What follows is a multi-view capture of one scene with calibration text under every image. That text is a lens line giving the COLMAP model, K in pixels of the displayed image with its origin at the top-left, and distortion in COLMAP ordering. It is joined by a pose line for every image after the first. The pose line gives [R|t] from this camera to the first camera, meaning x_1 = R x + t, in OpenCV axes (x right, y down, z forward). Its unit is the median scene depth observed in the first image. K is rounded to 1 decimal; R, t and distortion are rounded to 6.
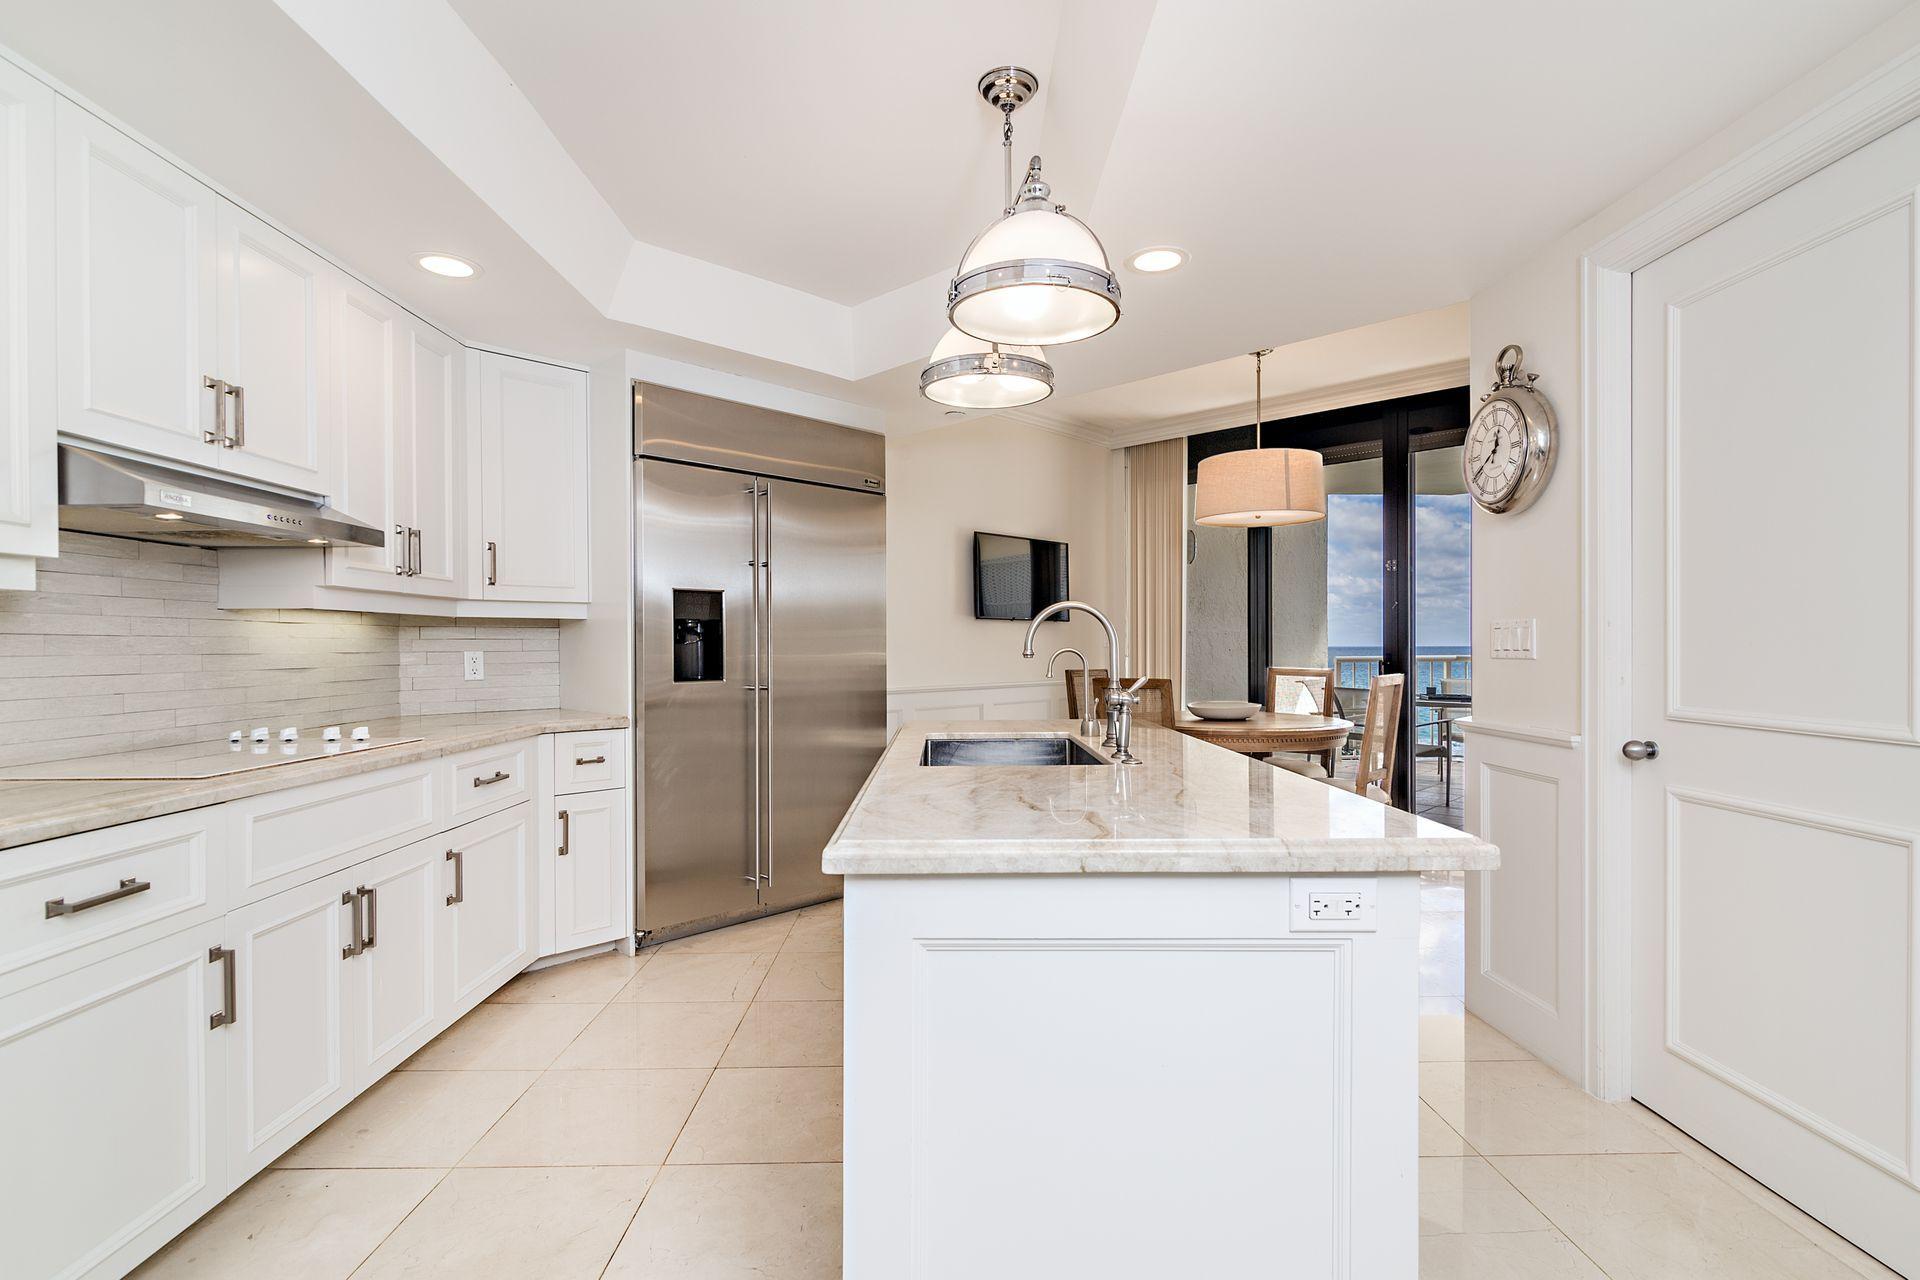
lens RADIAL K [[898.0, 0, 959.4], [0, 898.0, 647.3], [0, 0, 1]] dist [0.003942, 0.000447]
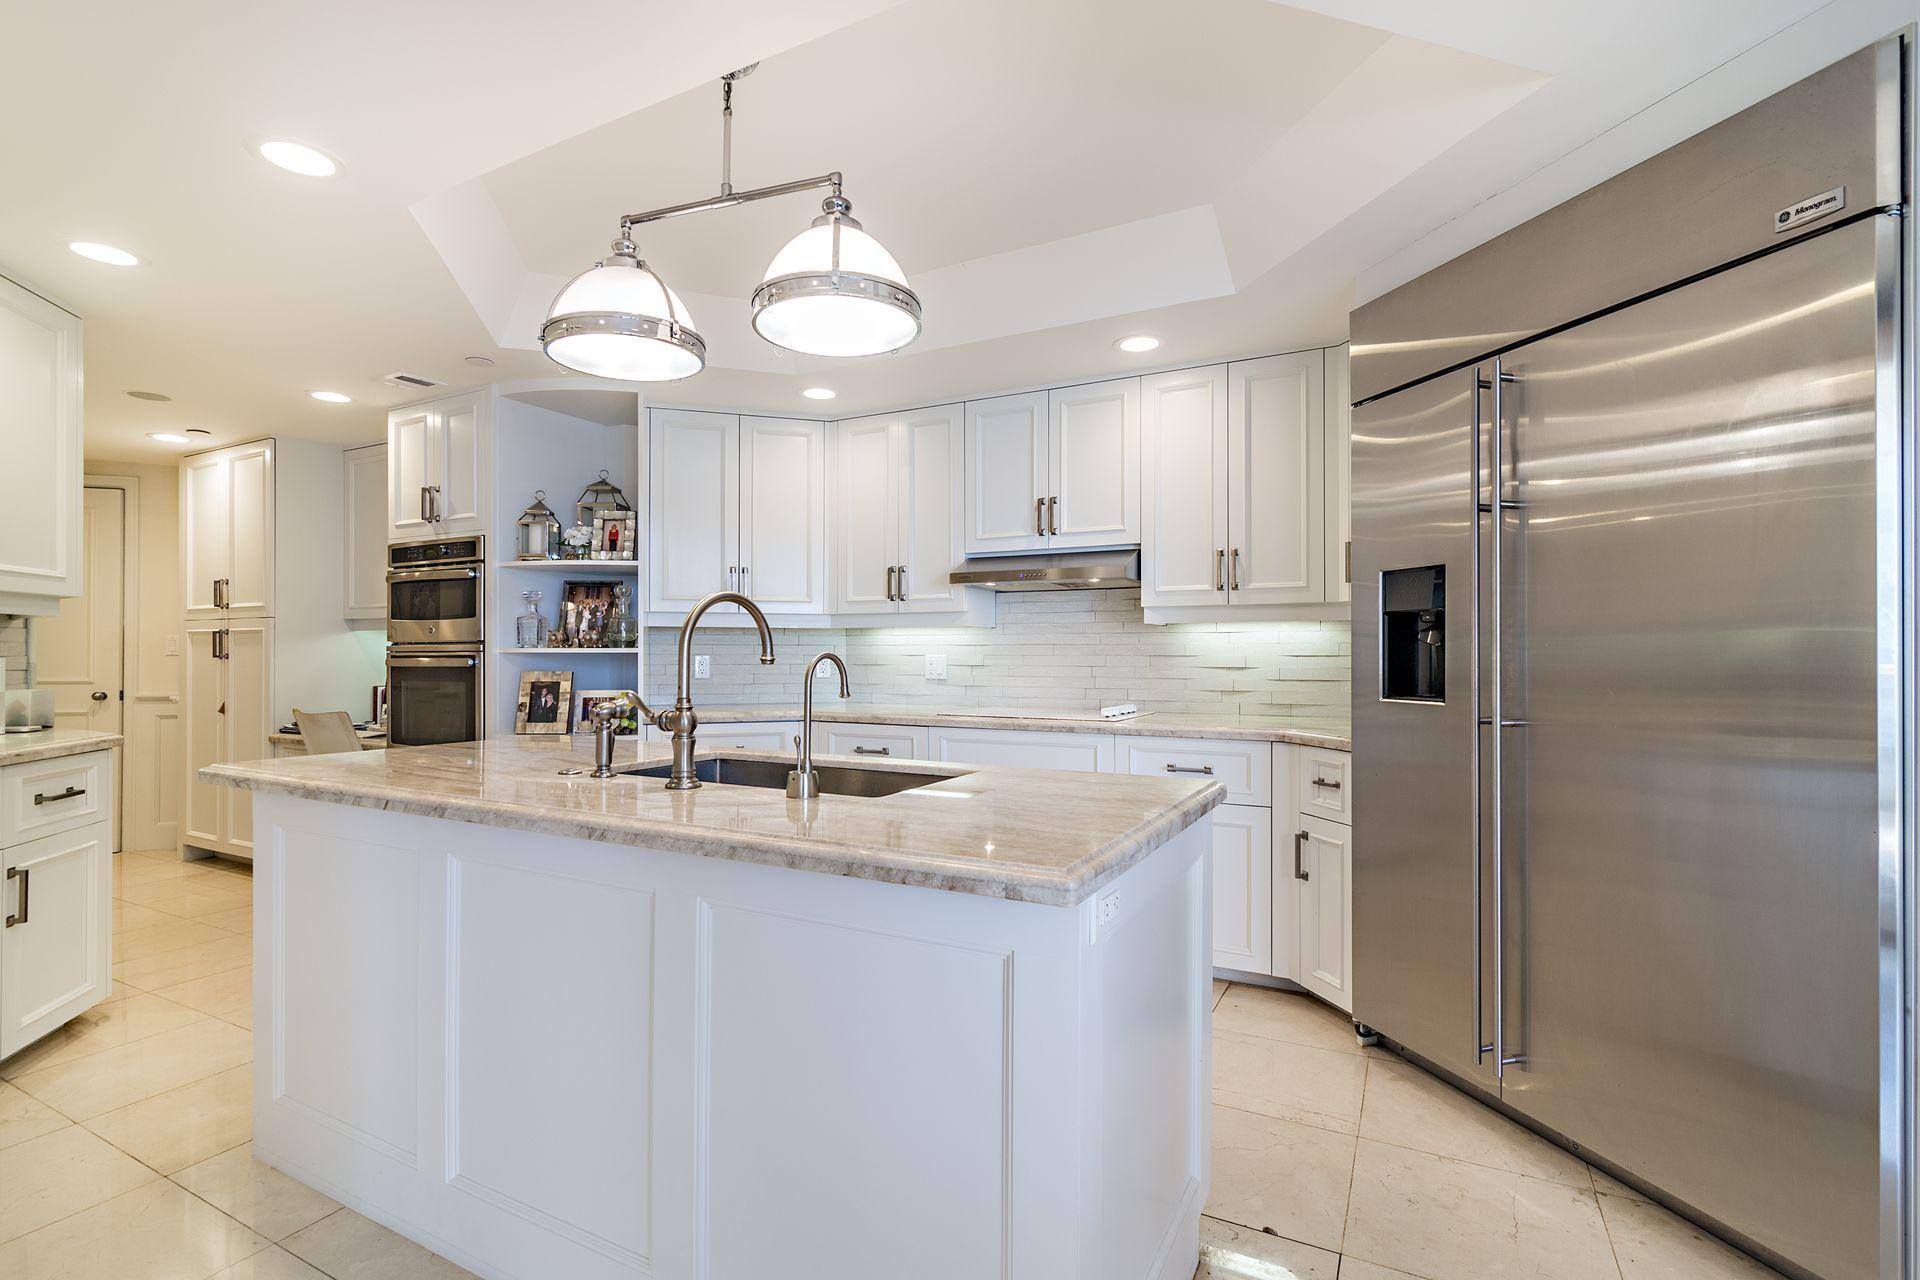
lens RADIAL K [[898.0, 0, 963.7], [0, 898.0, 647.4], [0, 0, 1]] dist [0.003942, 0.000447]
pose [[-0.487300, -0.003017, -0.873230, 0.610629], [0.000421, 0.999993, -0.003690, -0.000639], [0.873235, -0.002165, -0.487295, 1.345339]]
